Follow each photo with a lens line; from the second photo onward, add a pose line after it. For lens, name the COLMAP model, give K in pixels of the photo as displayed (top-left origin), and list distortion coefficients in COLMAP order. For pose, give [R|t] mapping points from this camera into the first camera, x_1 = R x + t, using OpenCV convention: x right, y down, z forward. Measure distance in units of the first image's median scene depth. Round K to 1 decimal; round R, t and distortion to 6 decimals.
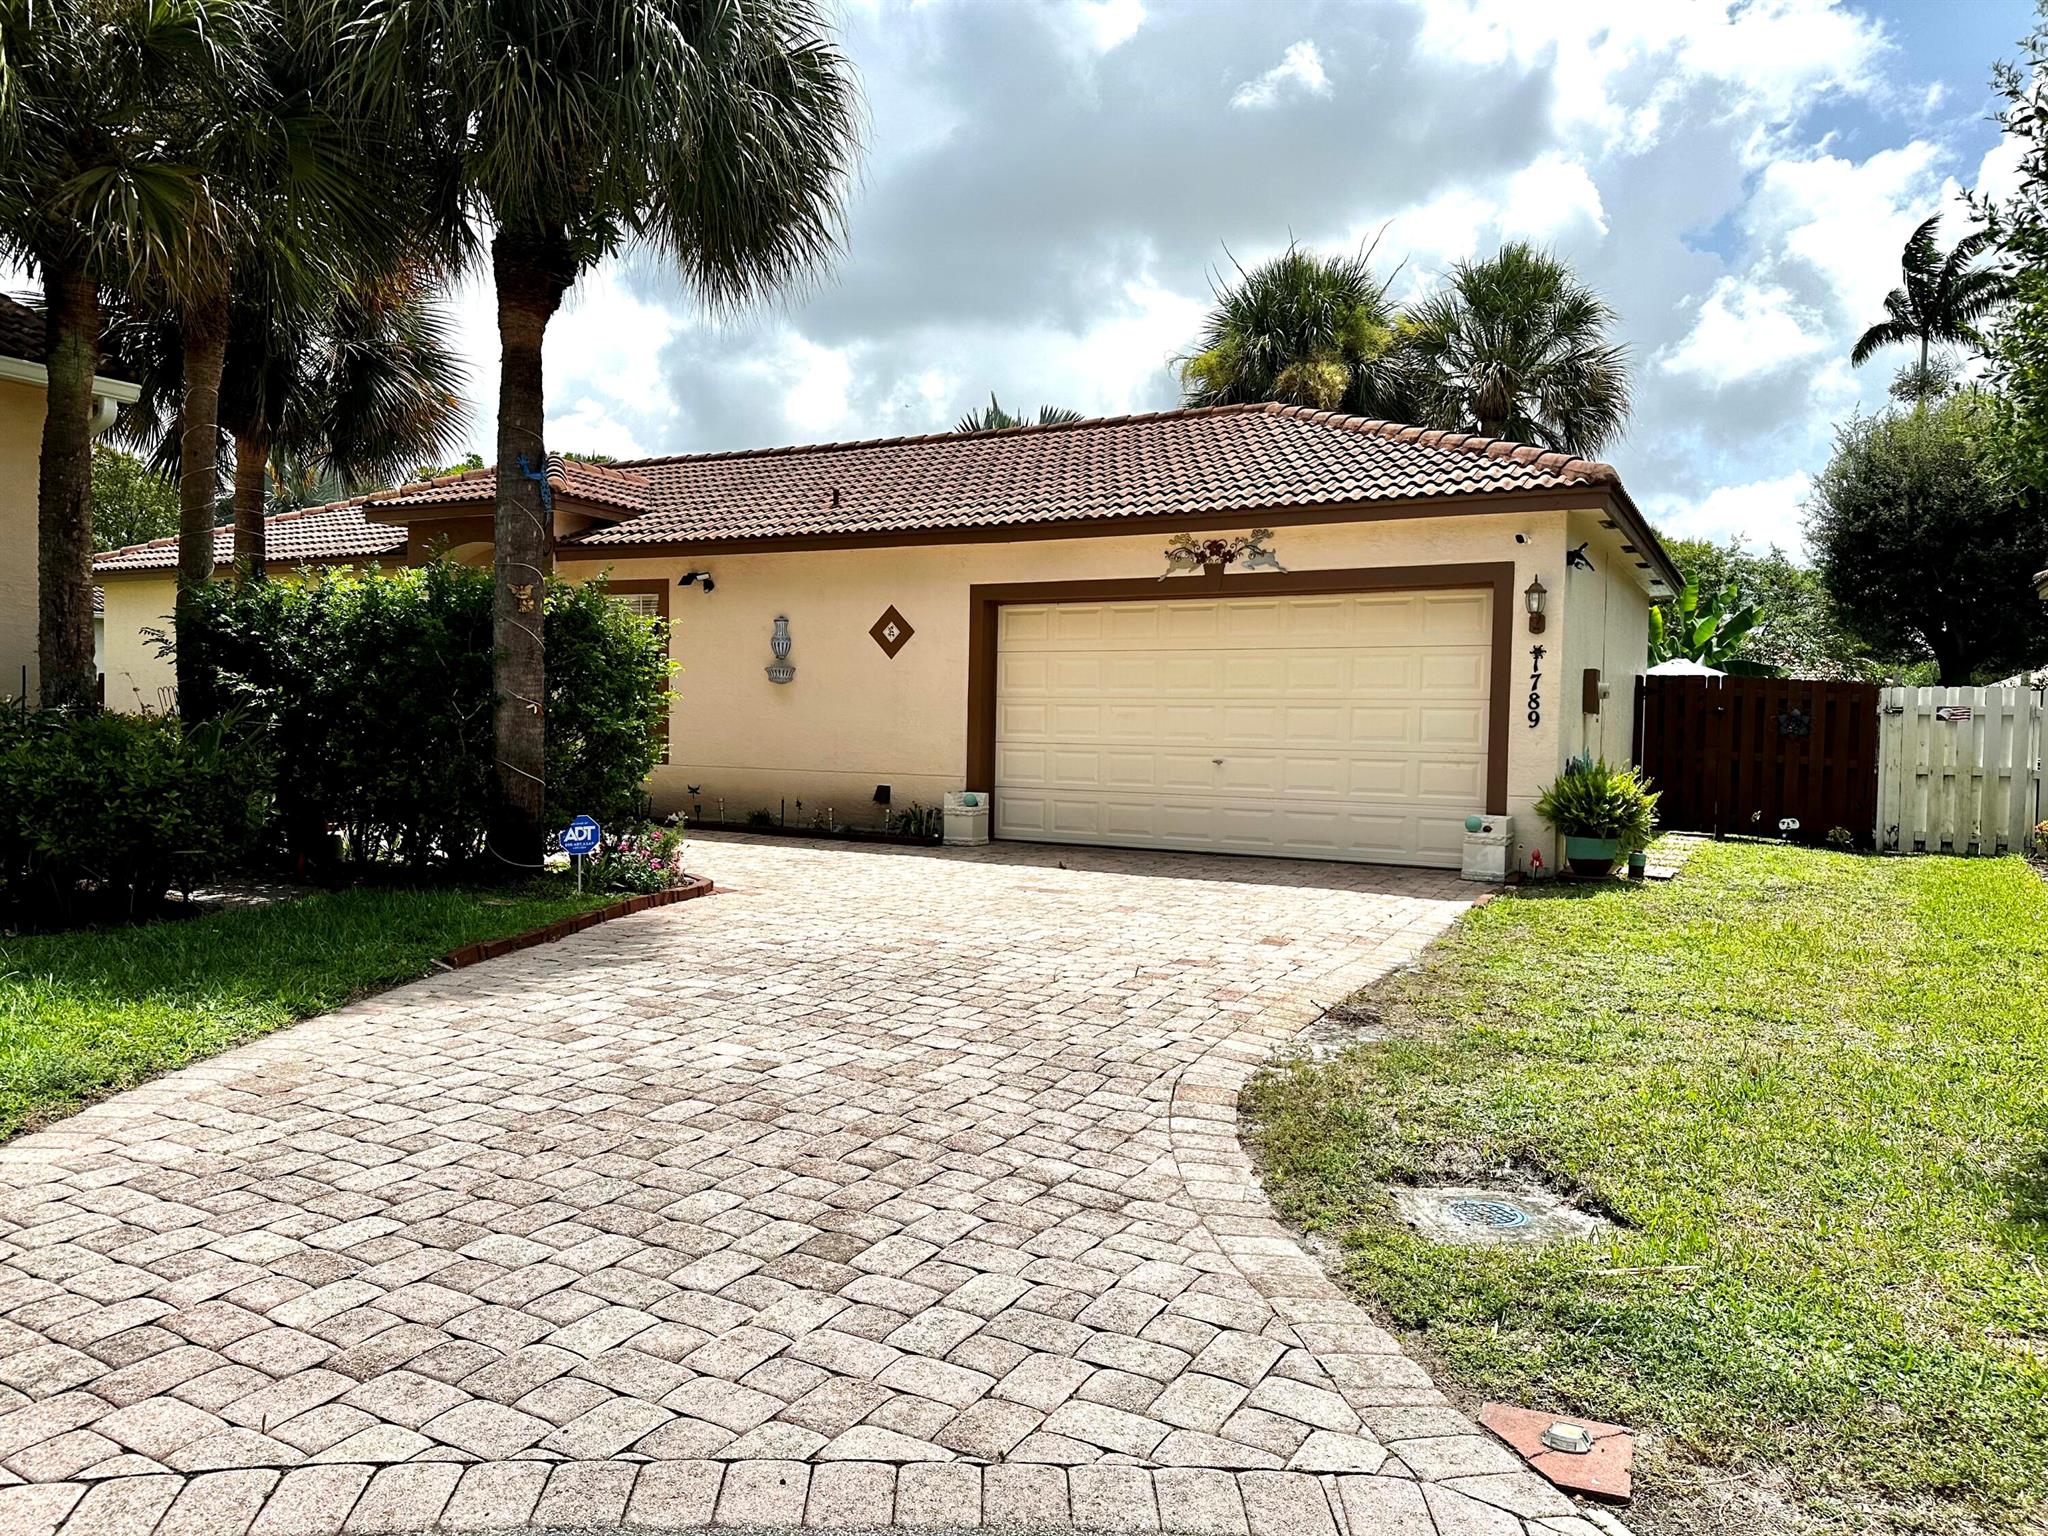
lens RADIAL K [[1444.8, 0, 998.1], [0, 1444.8, 772.1], [0, 0, 1]] dist [0.177714, -0.295773]
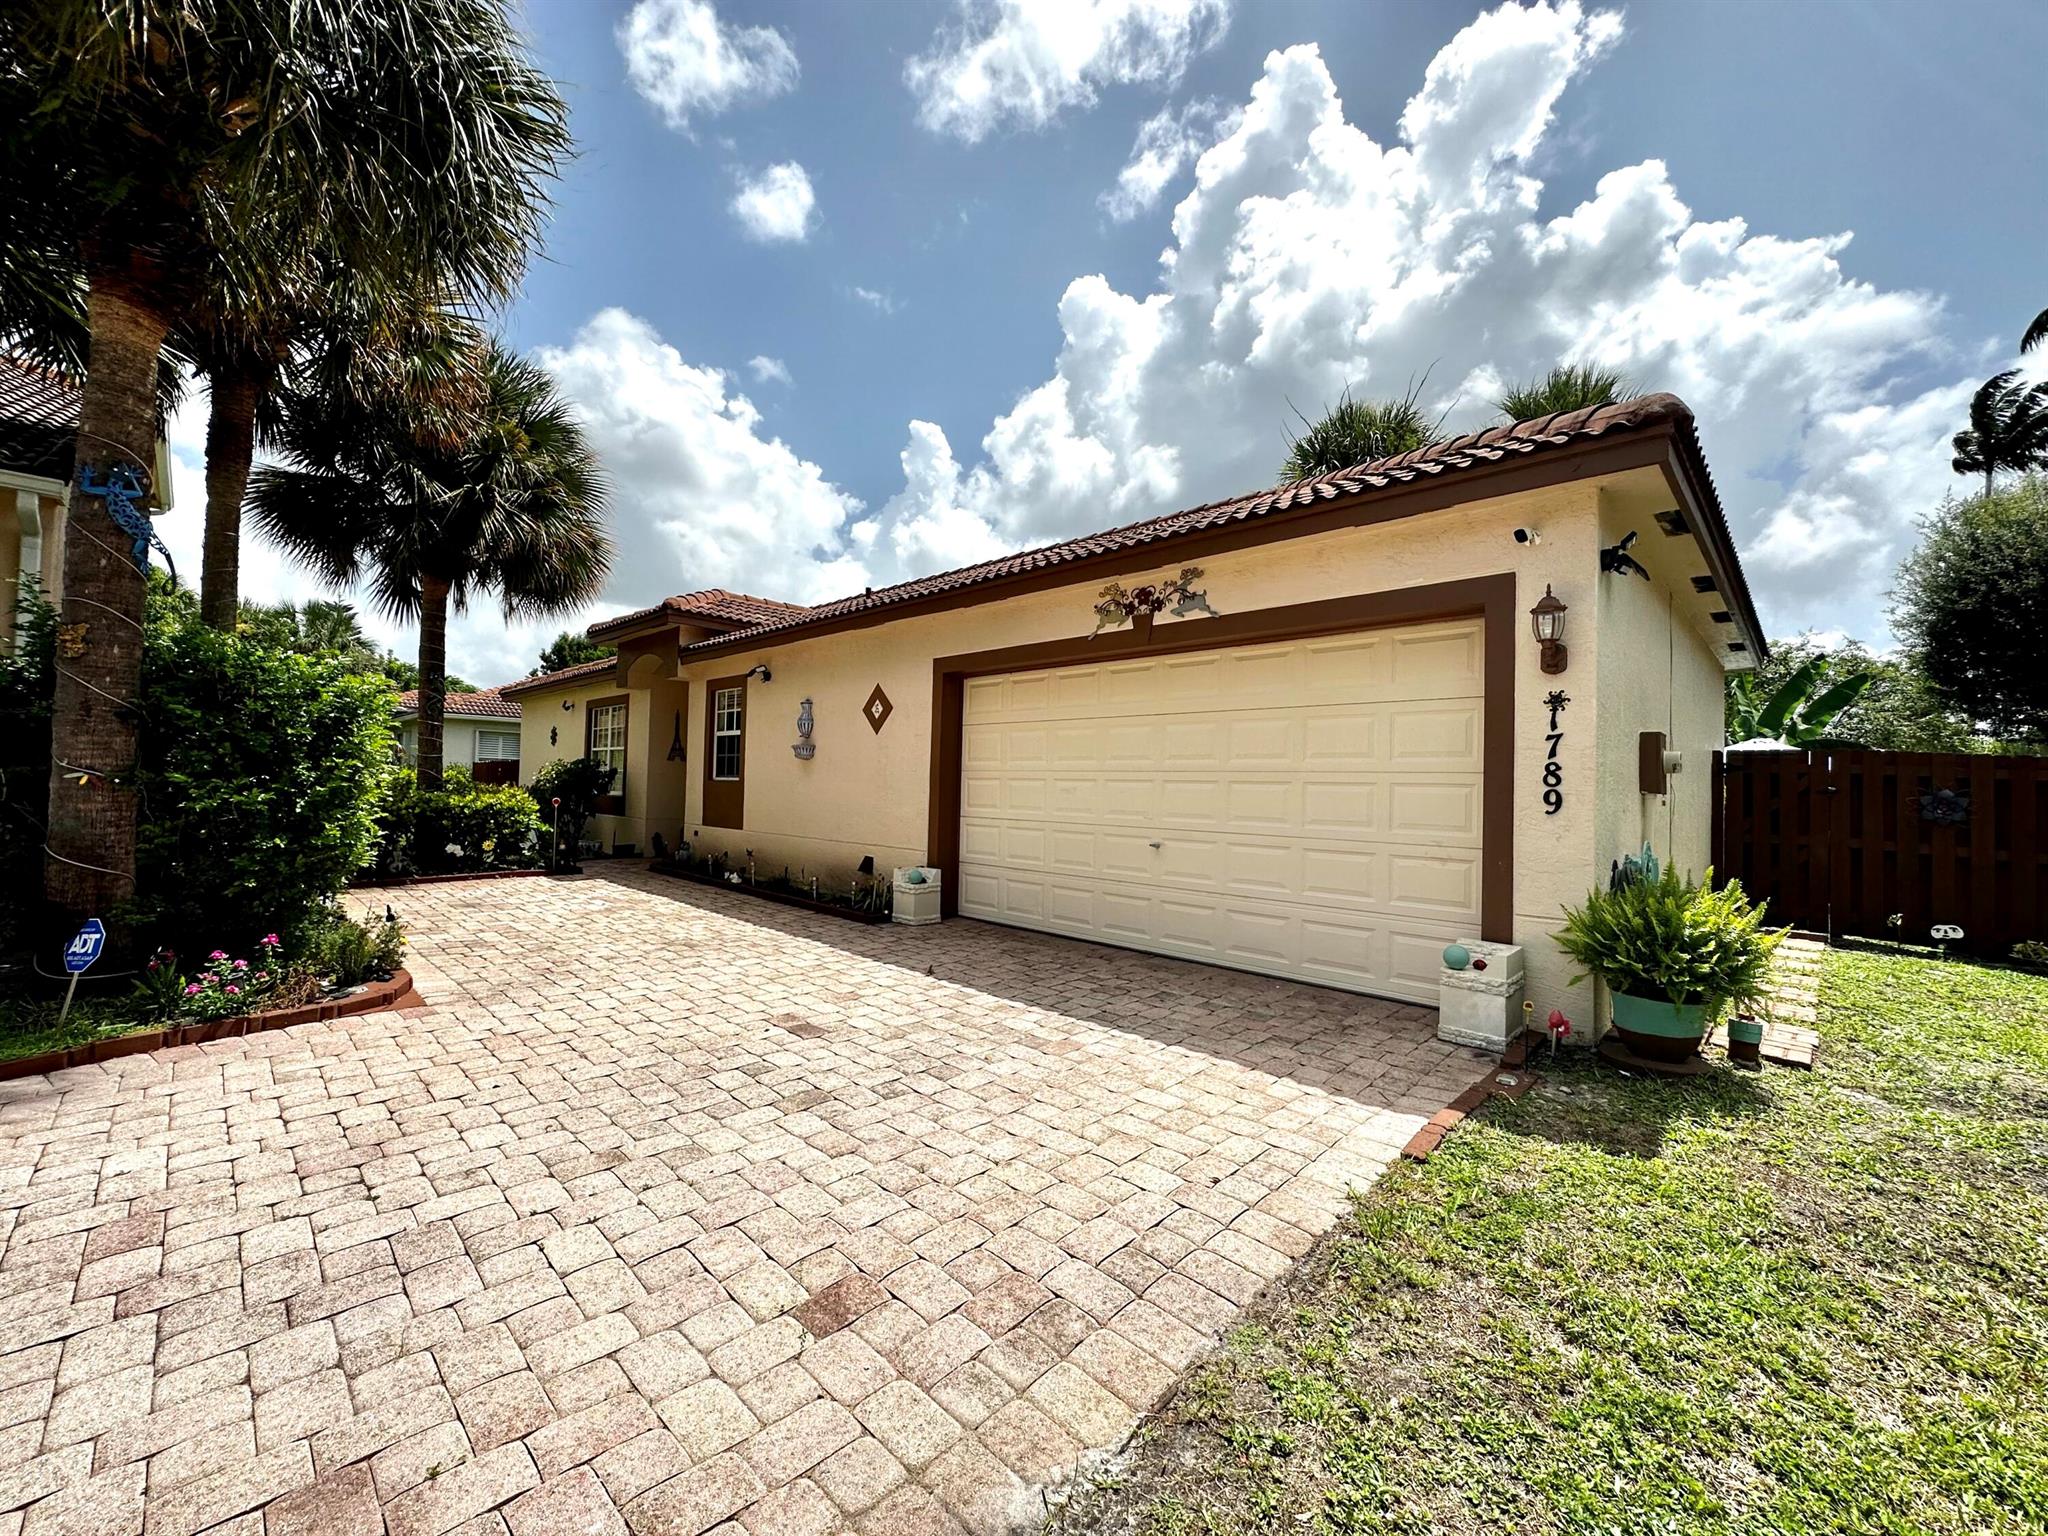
lens RADIAL K [[819.8, 0, 1024.0], [0, 819.8, 768.0], [0, 0, 1]] dist [0.001887, 0.000318]
pose [[0.961133, -0.001463, -0.276081, 0.214539], [-0.016168, 0.997972, -0.061575, -0.022192], [0.275611, 0.063645, 0.959160, 0.523580]]
